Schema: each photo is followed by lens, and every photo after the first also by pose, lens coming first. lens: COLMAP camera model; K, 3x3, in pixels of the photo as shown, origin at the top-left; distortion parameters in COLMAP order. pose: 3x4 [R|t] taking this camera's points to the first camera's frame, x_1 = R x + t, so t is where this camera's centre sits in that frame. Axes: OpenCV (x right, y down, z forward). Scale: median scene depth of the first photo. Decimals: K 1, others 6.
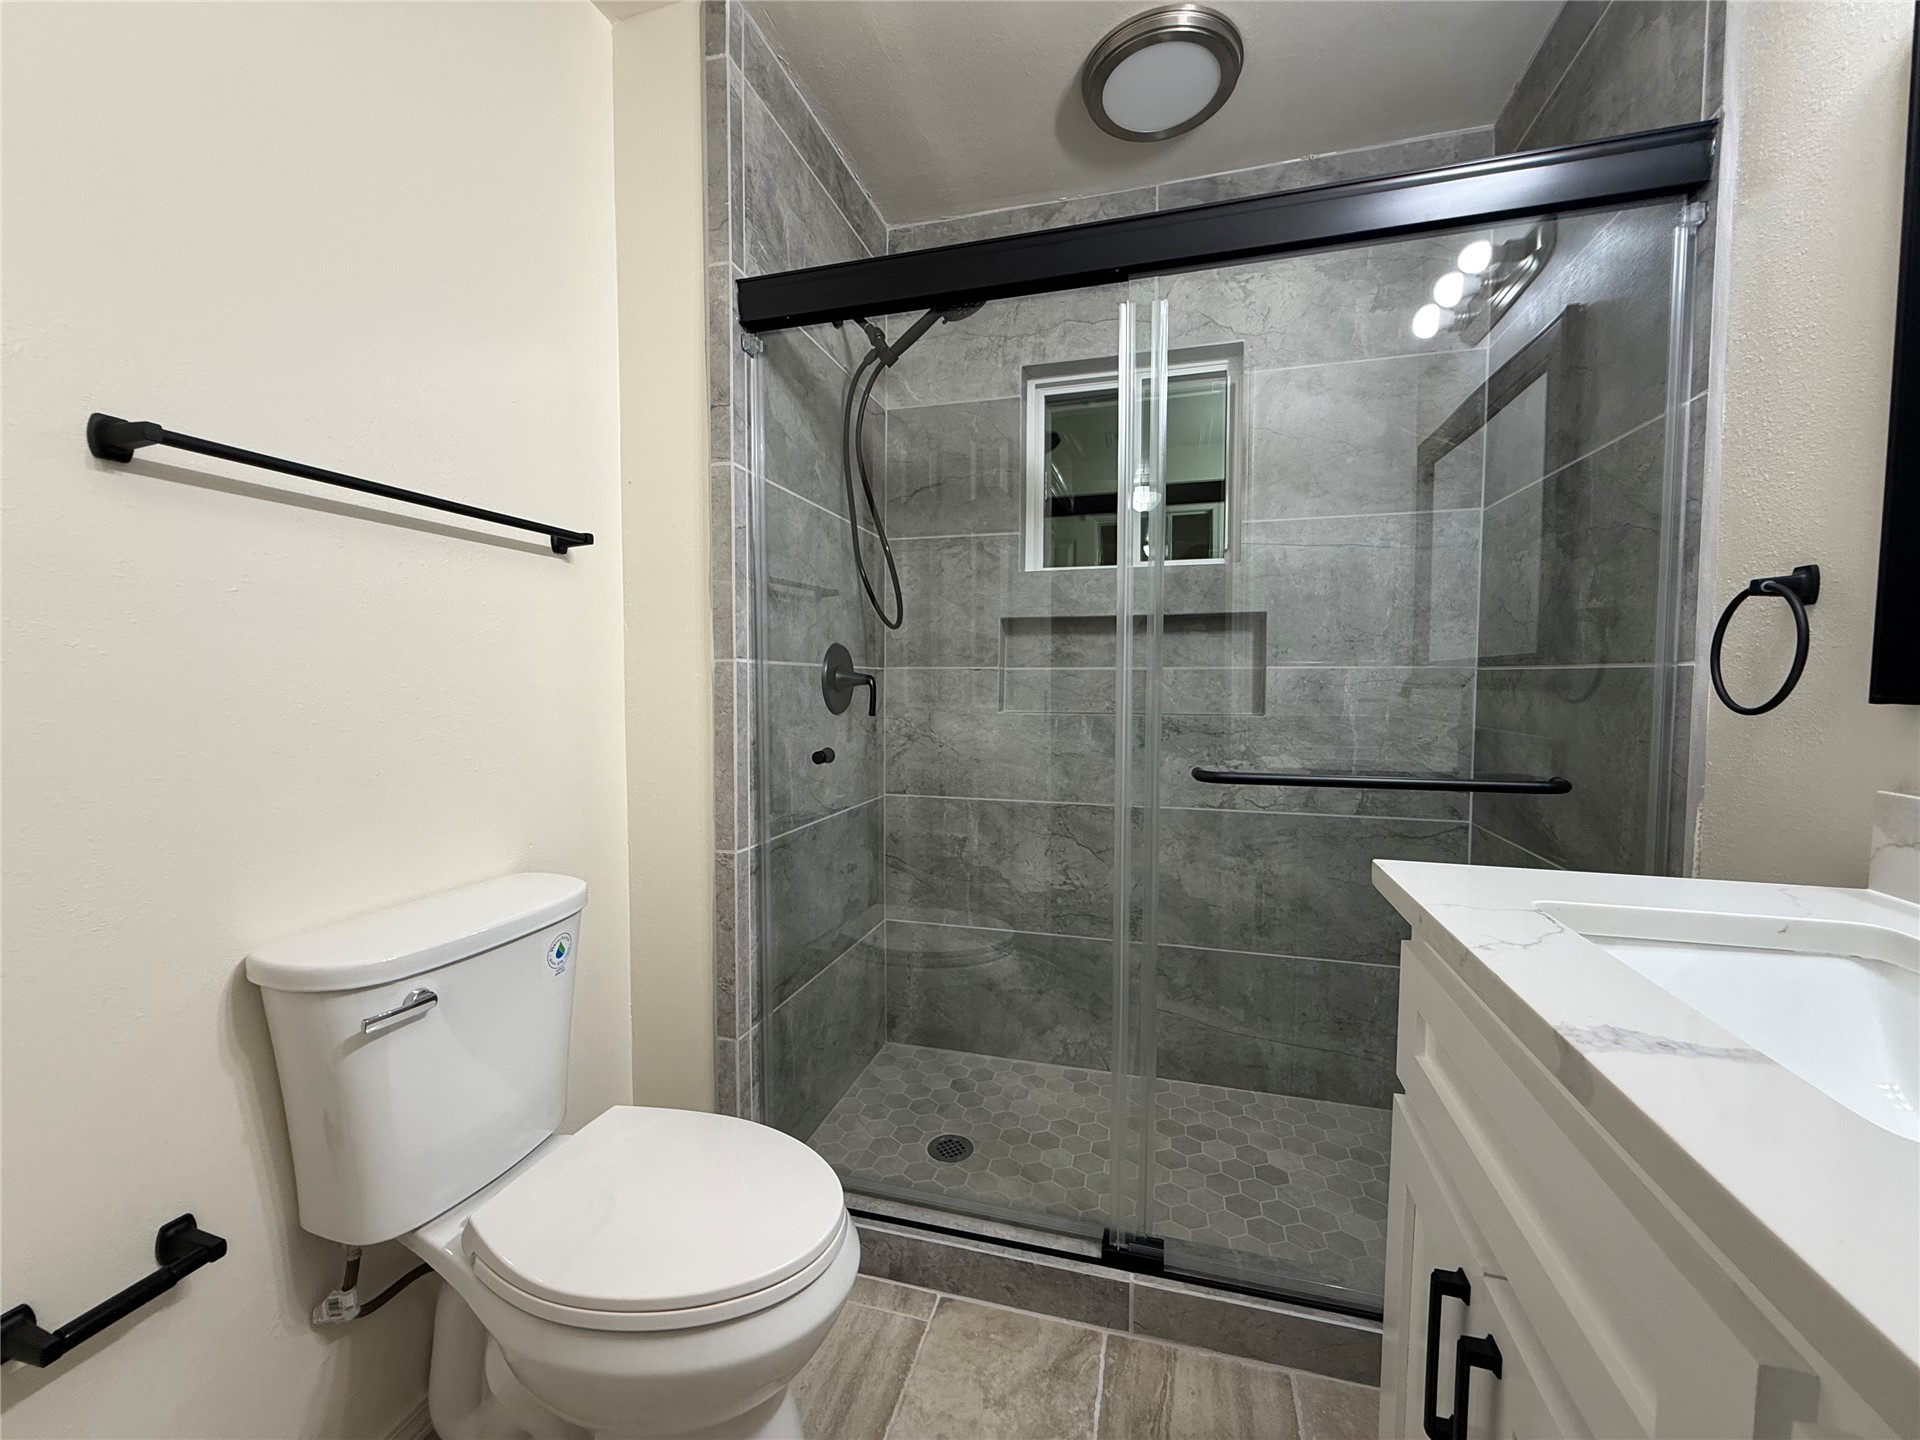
lens RADIAL K [[767.0, 0, 953.7], [0, 767.0, 719.4], [0, 0, 1]] dist [0.000438, 0.000076]
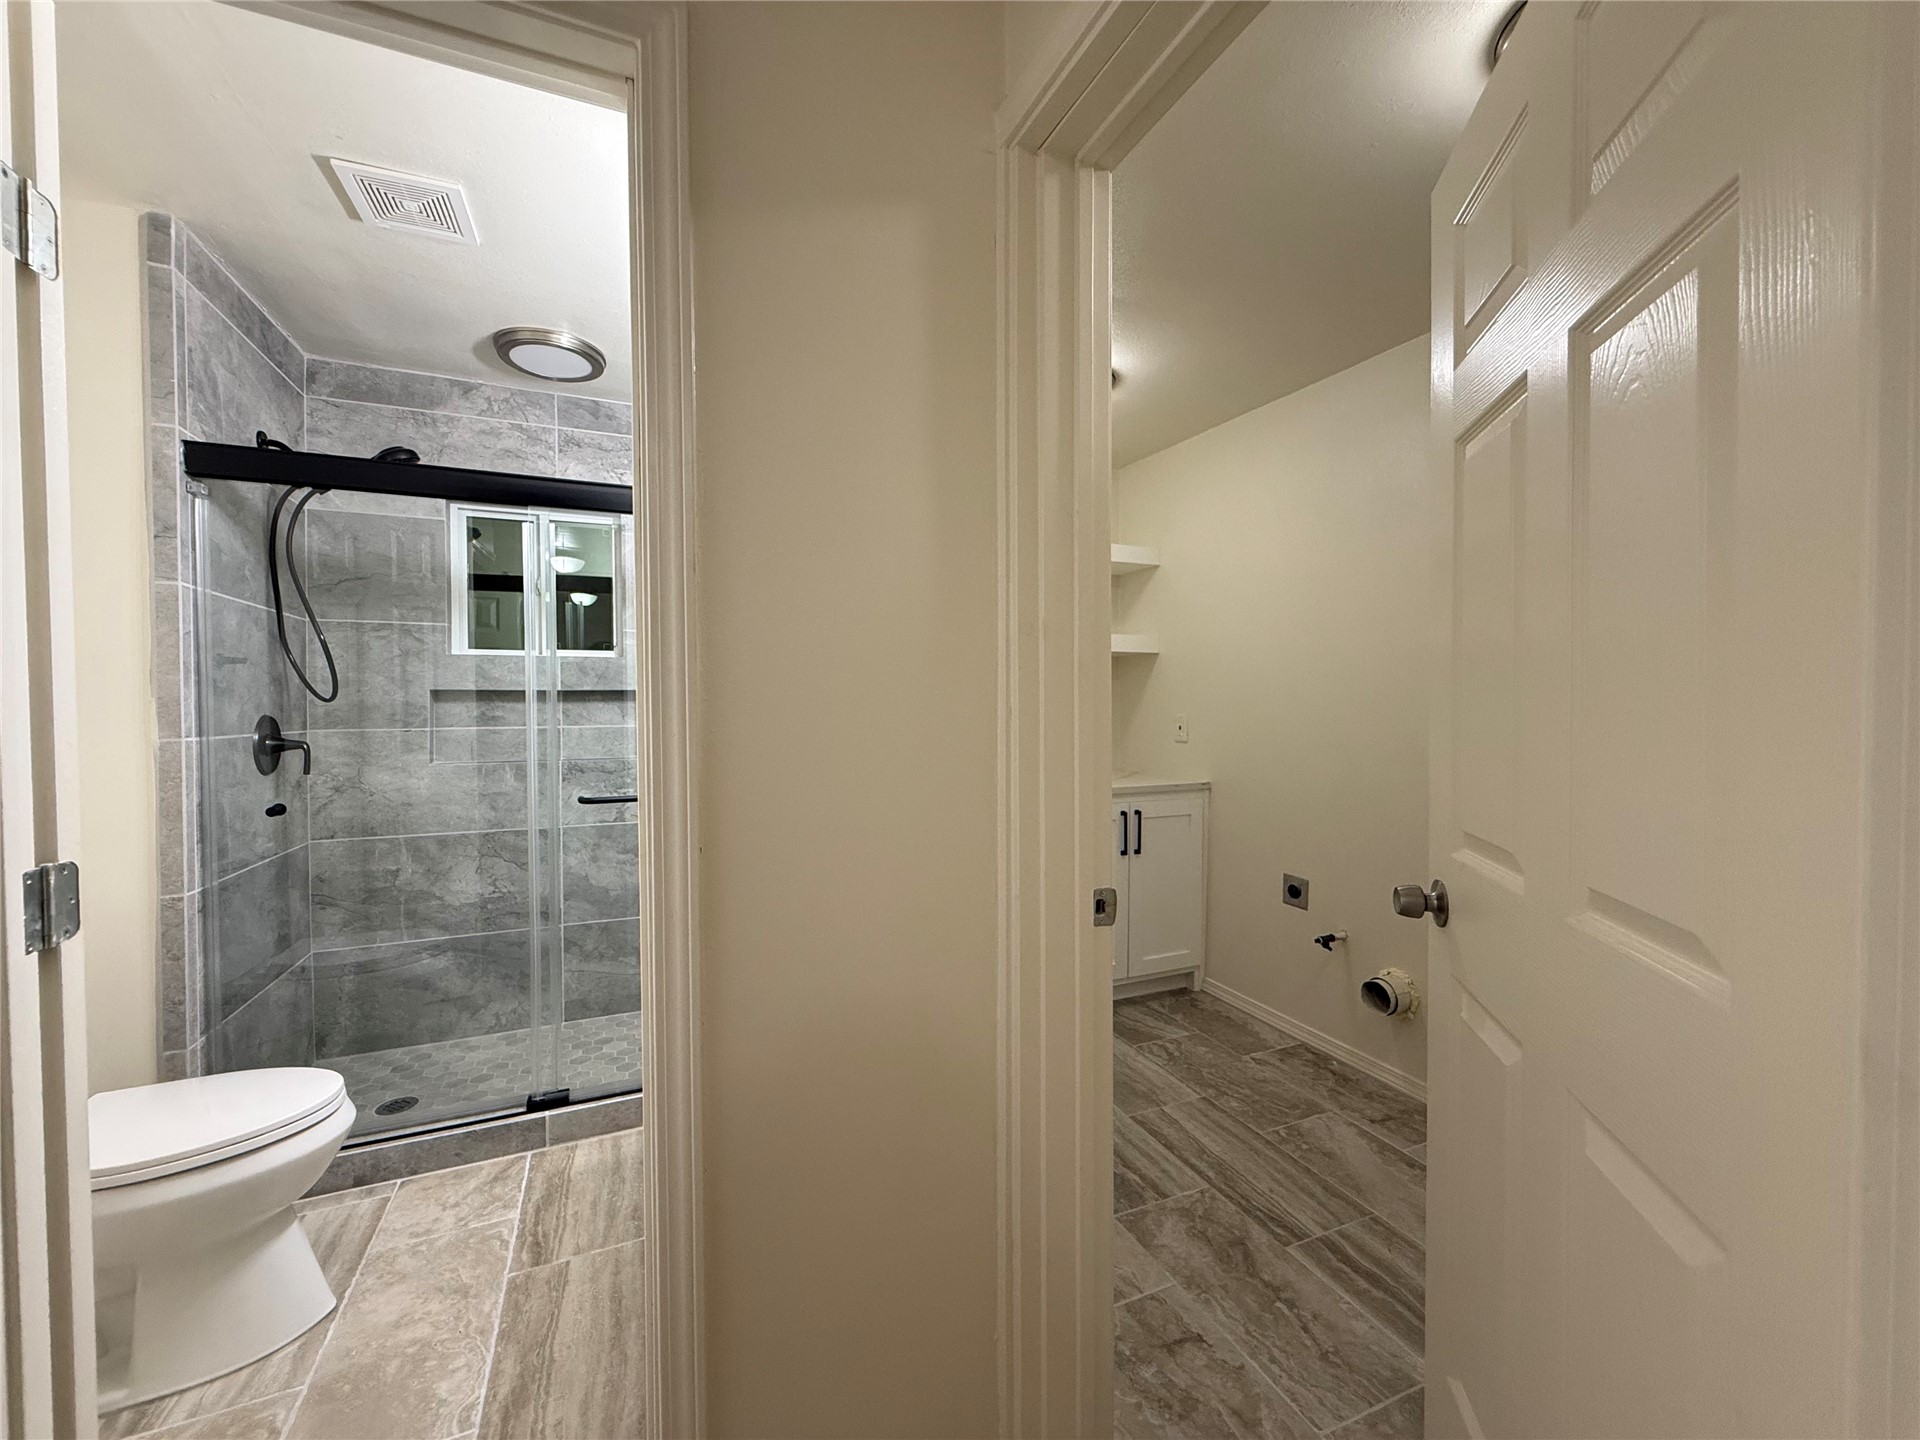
lens RADIAL K [[767.0, 0, 953.7], [0, 767.0, 719.4], [0, 0, 1]] dist [0.000438, 0.000076]
pose [[0.771818, -0.016293, 0.635635, -0.087800], [0.036887, 0.999135, -0.019179, -0.031224], [-0.634773, 0.038249, 0.771752, -0.594222]]
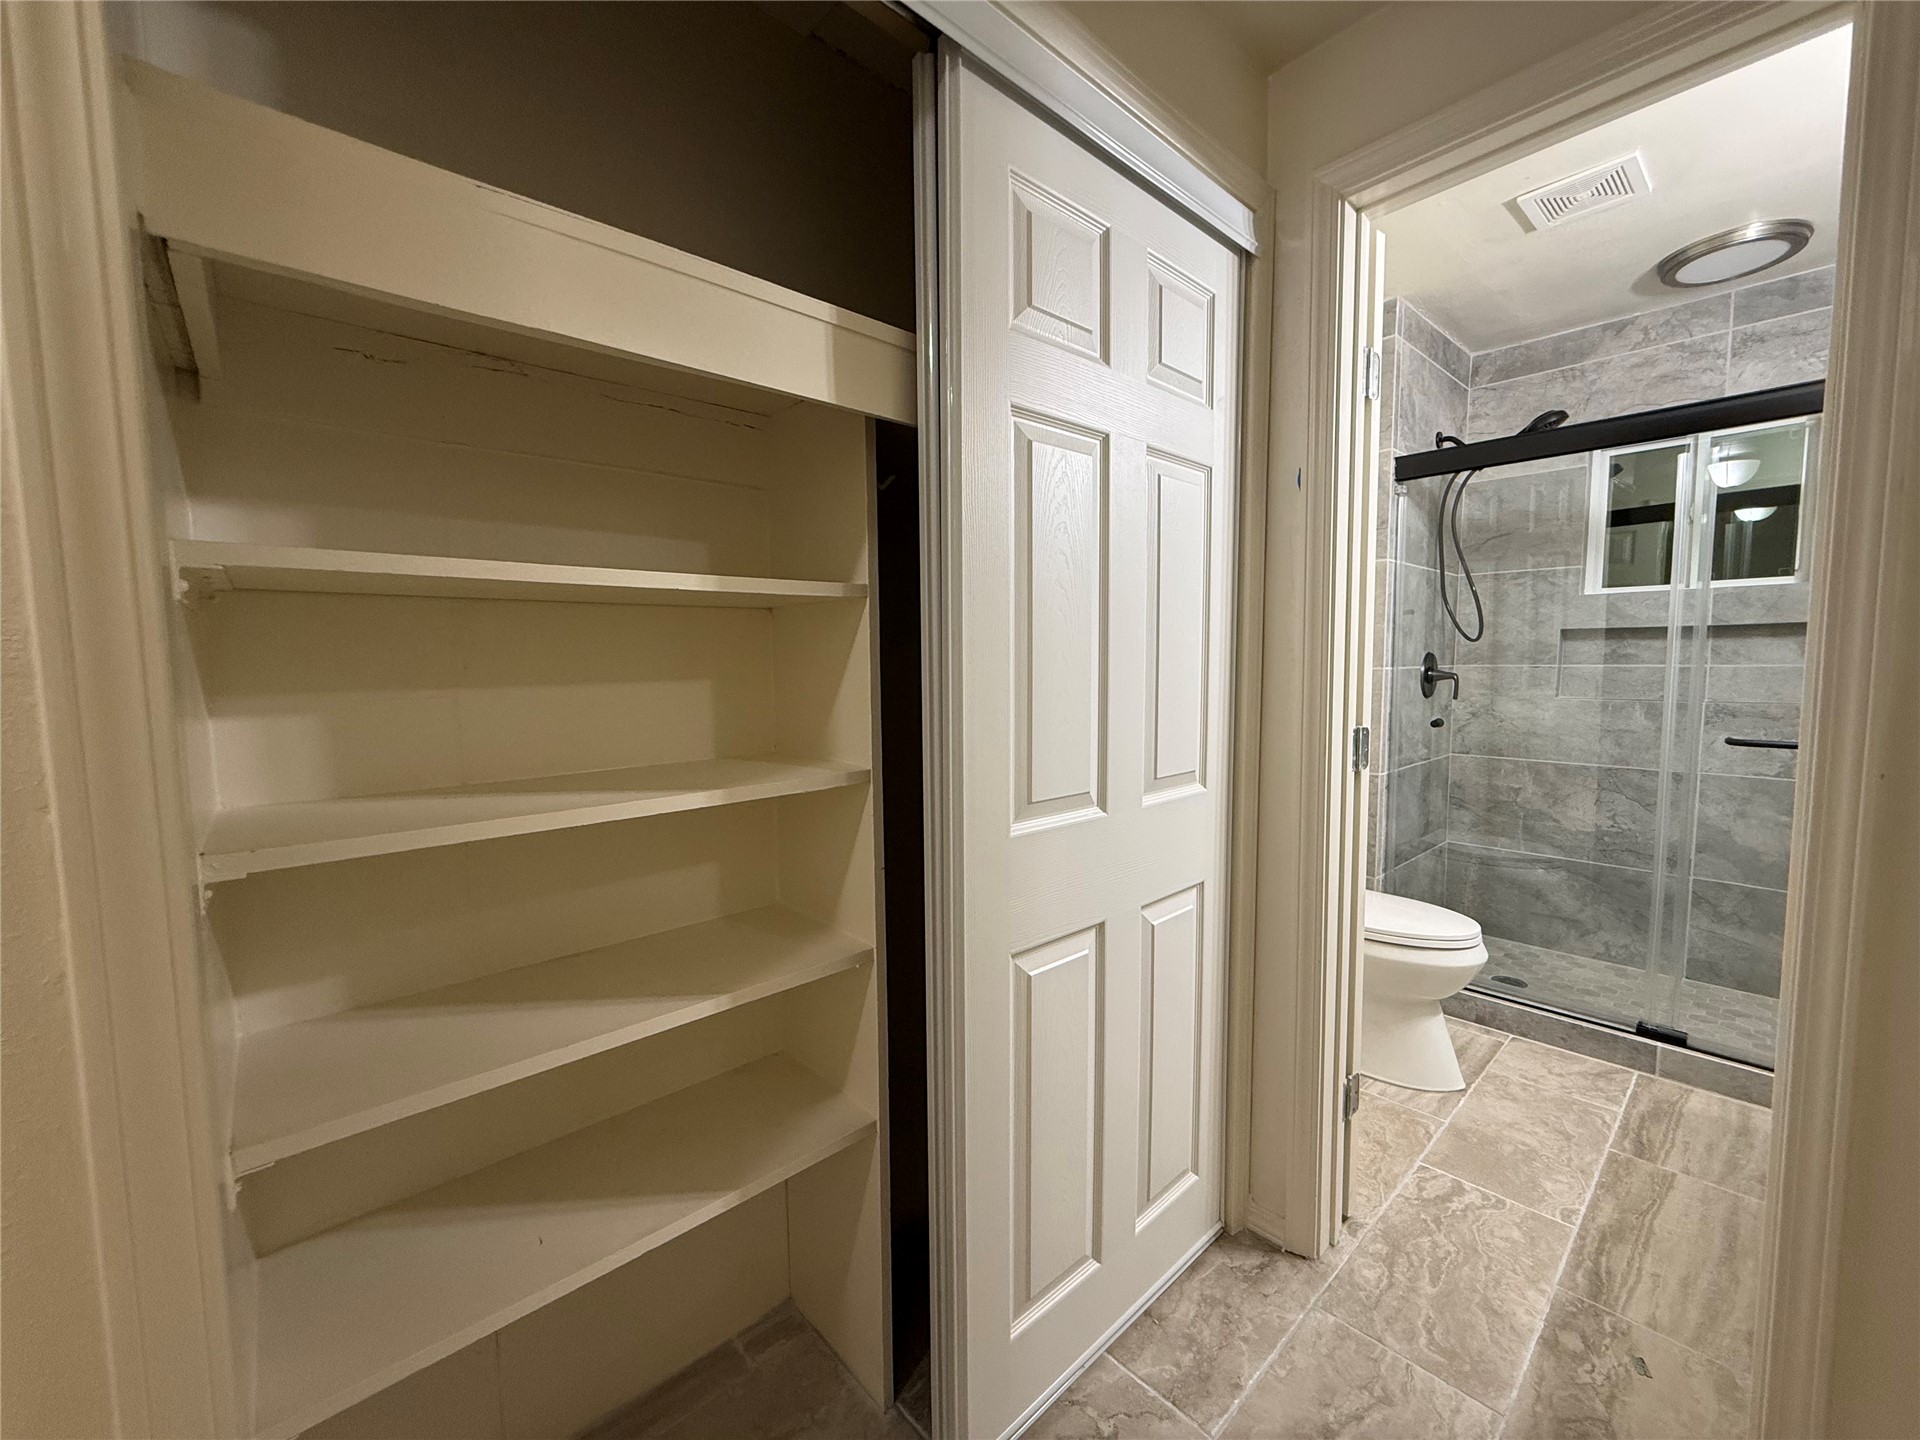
lens RADIAL K [[767.0, 0, 953.7], [0, 767.0, 719.4], [0, 0, 1]] dist [0.000438, 0.000076]
pose [[0.848147, 0.032743, -0.528748, -0.146420], [-0.014963, 0.999171, 0.037872, -0.007877], [0.529550, -0.024209, 0.847933, -0.844947]]
